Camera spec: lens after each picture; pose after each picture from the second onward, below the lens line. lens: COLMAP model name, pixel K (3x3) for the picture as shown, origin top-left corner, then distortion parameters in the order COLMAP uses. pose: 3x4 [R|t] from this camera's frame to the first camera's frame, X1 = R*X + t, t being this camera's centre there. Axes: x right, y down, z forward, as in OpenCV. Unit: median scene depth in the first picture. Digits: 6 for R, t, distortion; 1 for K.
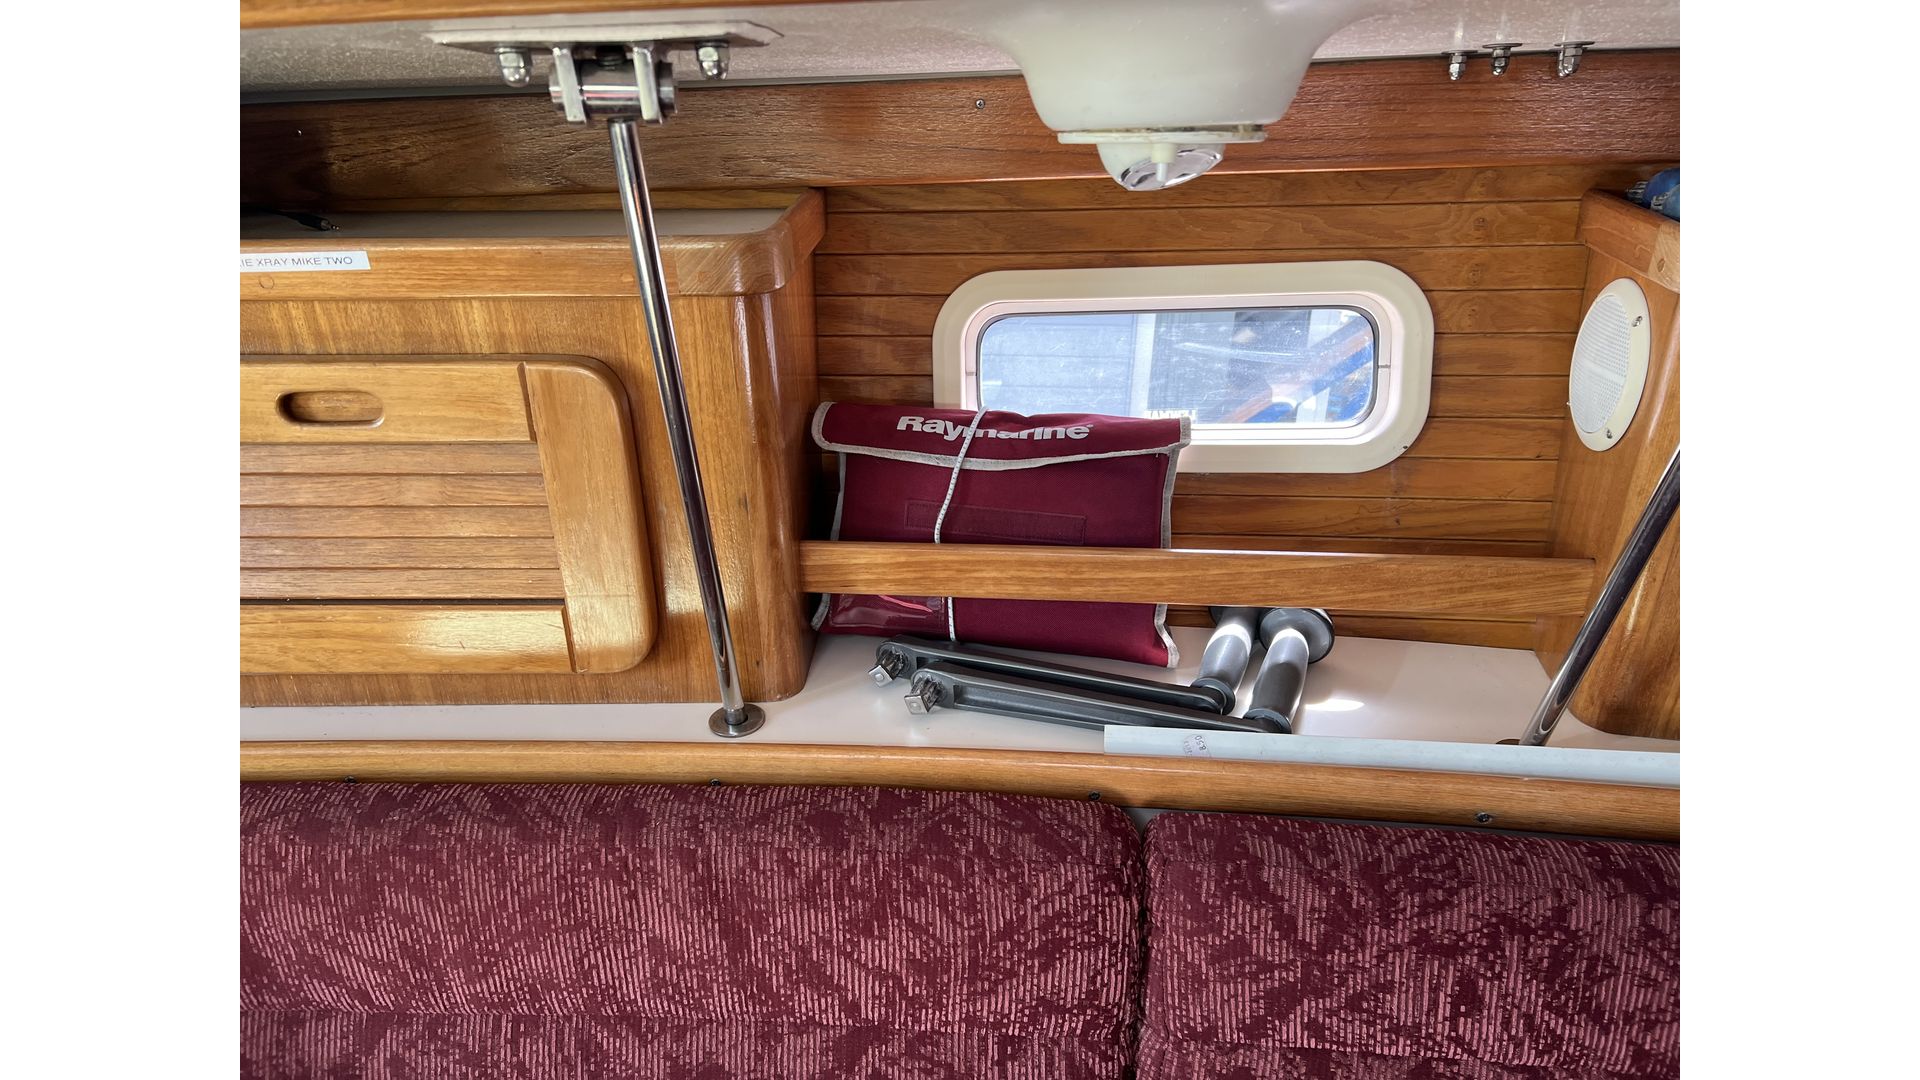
lens RADIAL K [[1079.5, 0, 956.5], [0, 1079.5, 526.1], [0, 0, 1]] dist [0.030490, -0.034071]
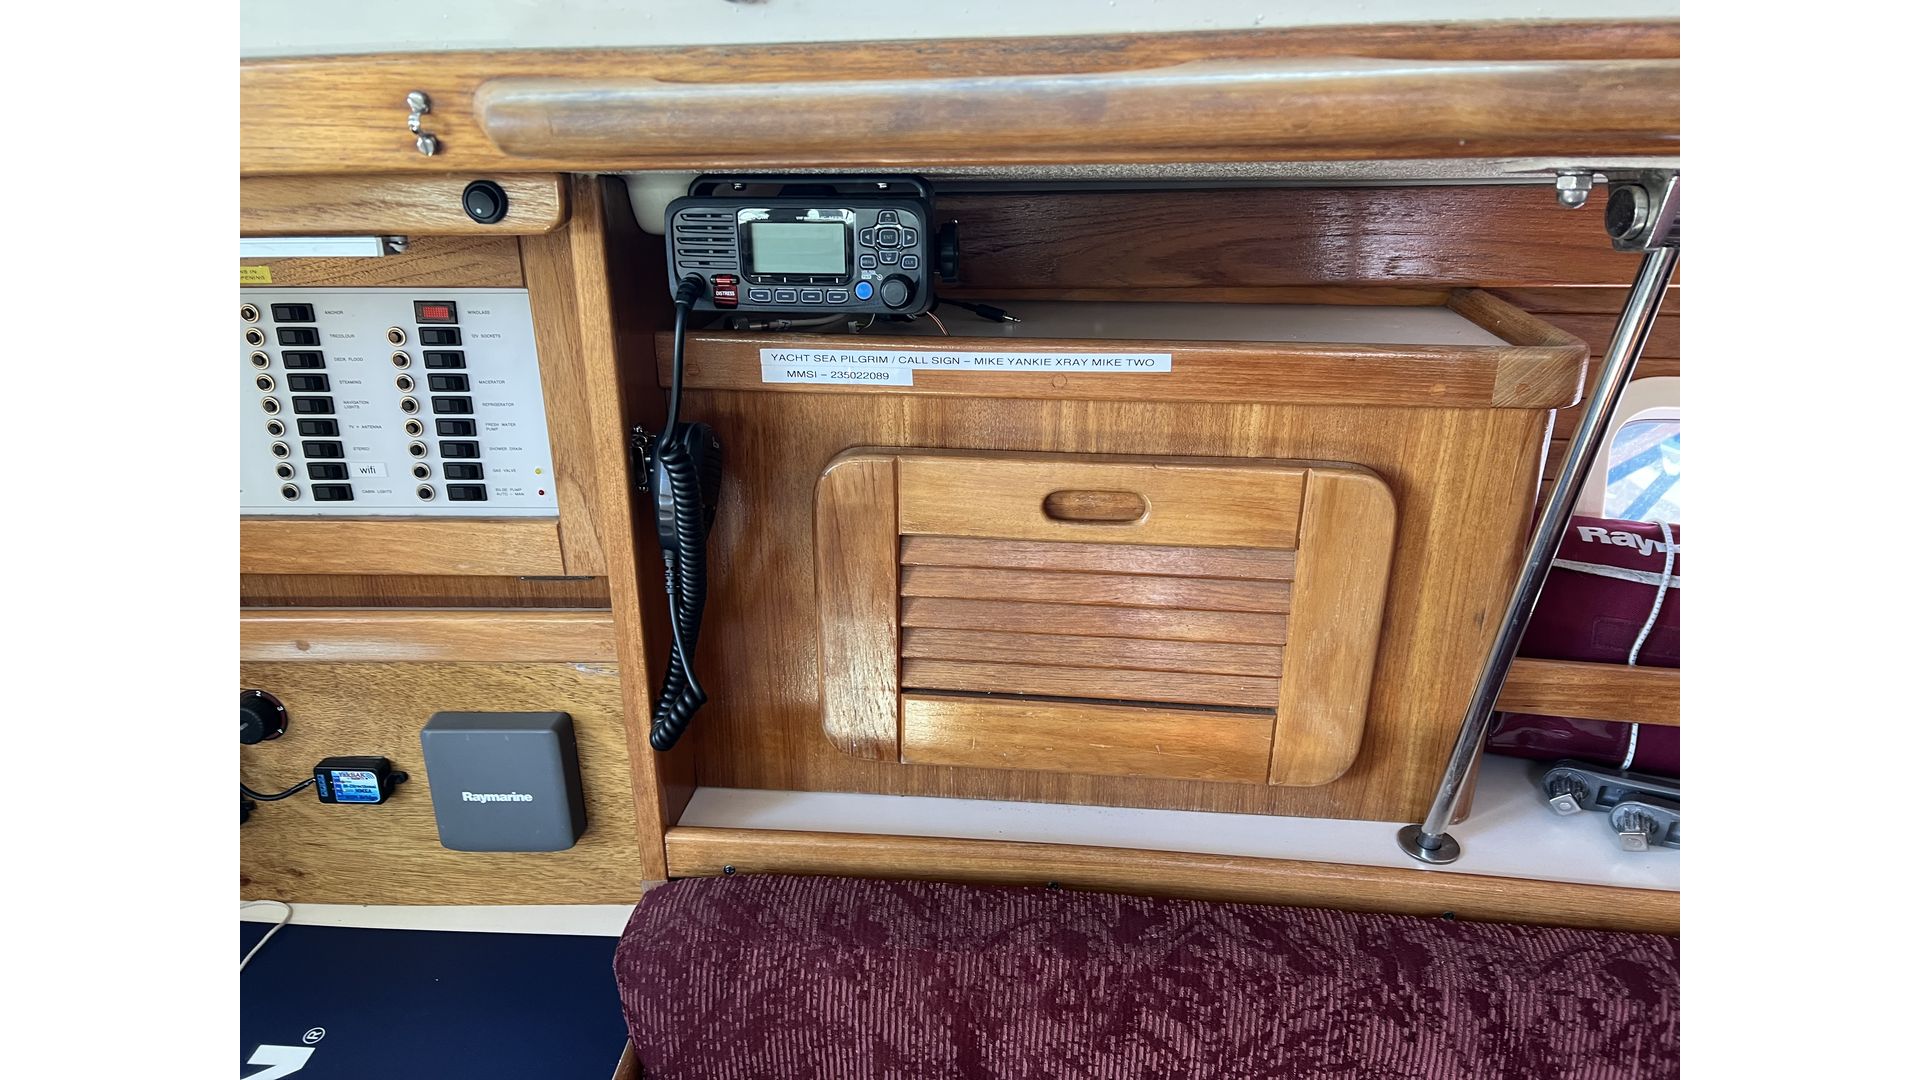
lens RADIAL K [[1079.5, 0, 939.4], [0, 1079.5, 523.7], [0, 0, 1]] dist [0.030490, -0.034071]
pose [[0.997072, 0.039460, -0.065496, -0.654016], [-0.042701, 0.997893, -0.048847, -0.039953], [0.063431, 0.051501, 0.996657, 0.012042]]
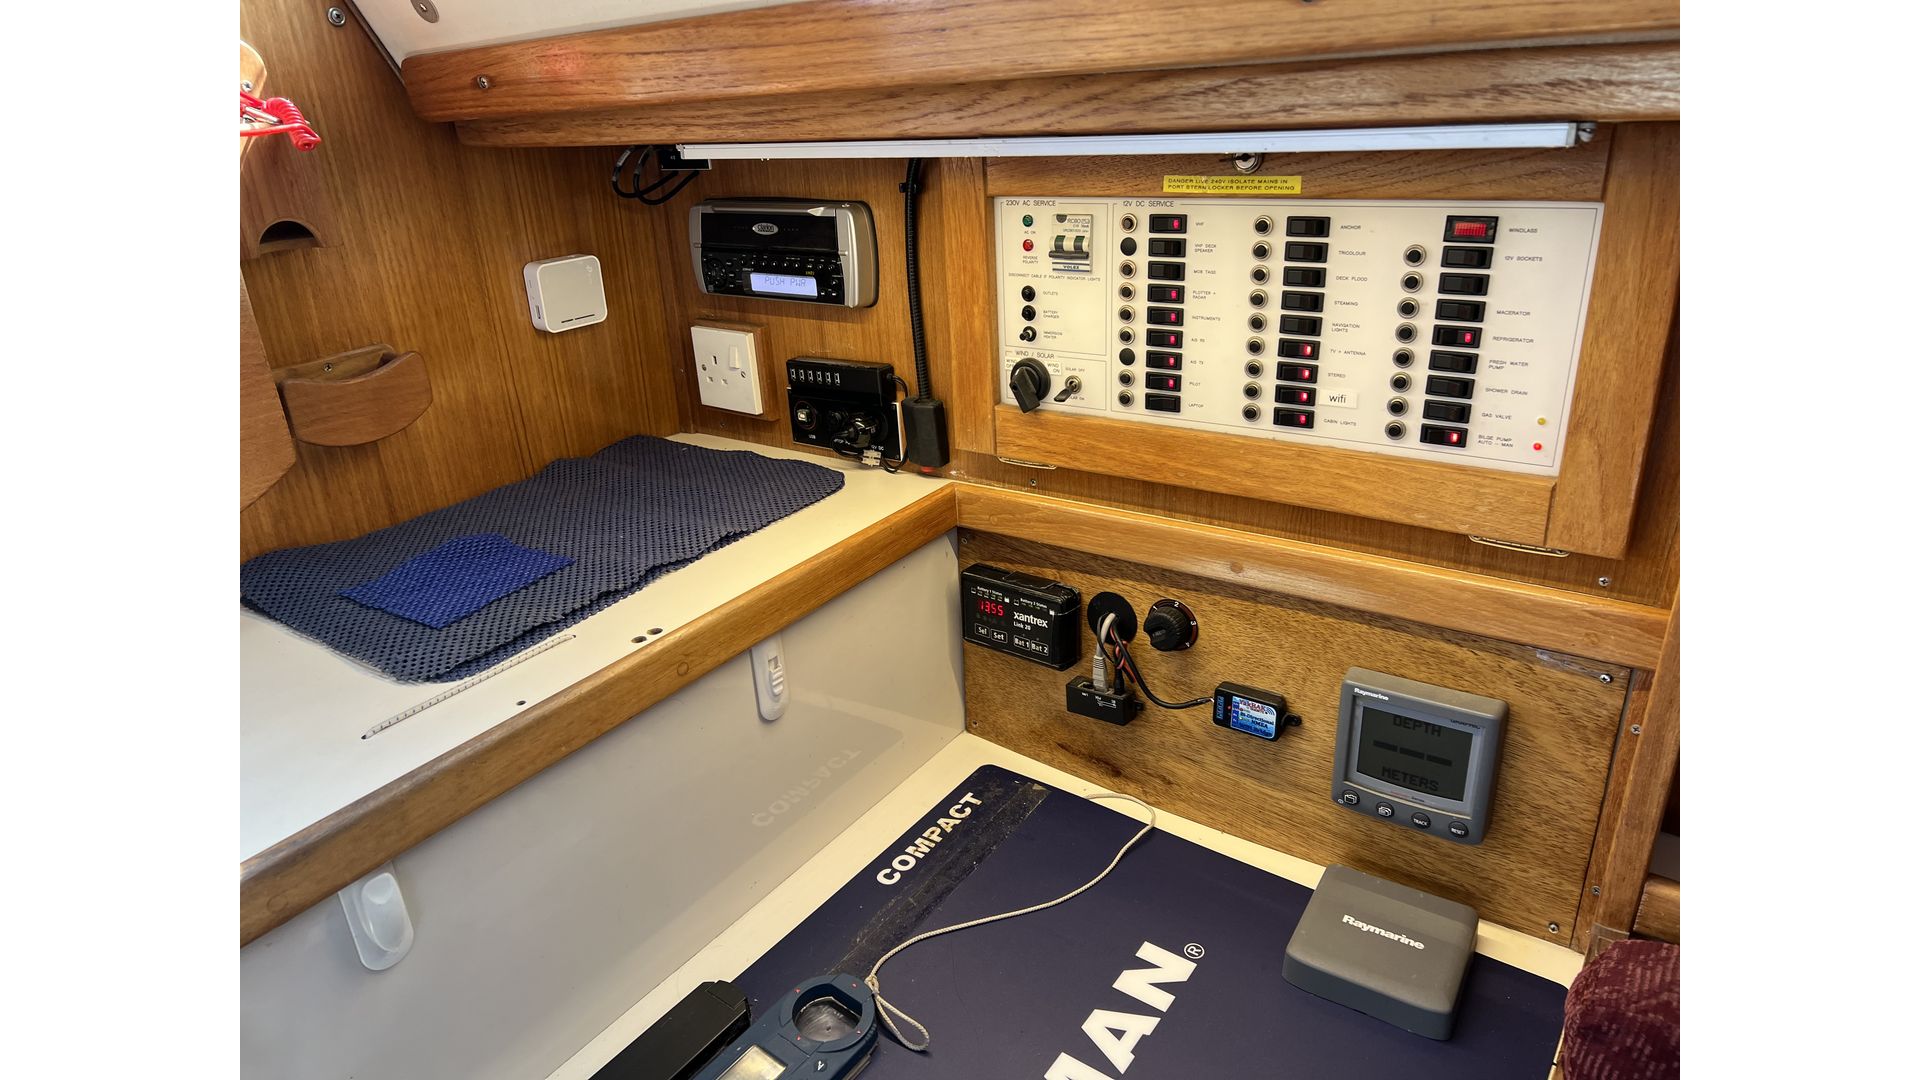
lens RADIAL K [[1079.5, 0, 956.5], [0, 1079.5, 531.5], [0, 0, 1]] dist [0.030490, -0.034071]
pose [[0.791151, 0.212120, -0.573659, -0.943596], [-0.210290, 0.975091, 0.070539, -0.000034], [0.574333, 0.064827, 0.816051, 0.021315]]
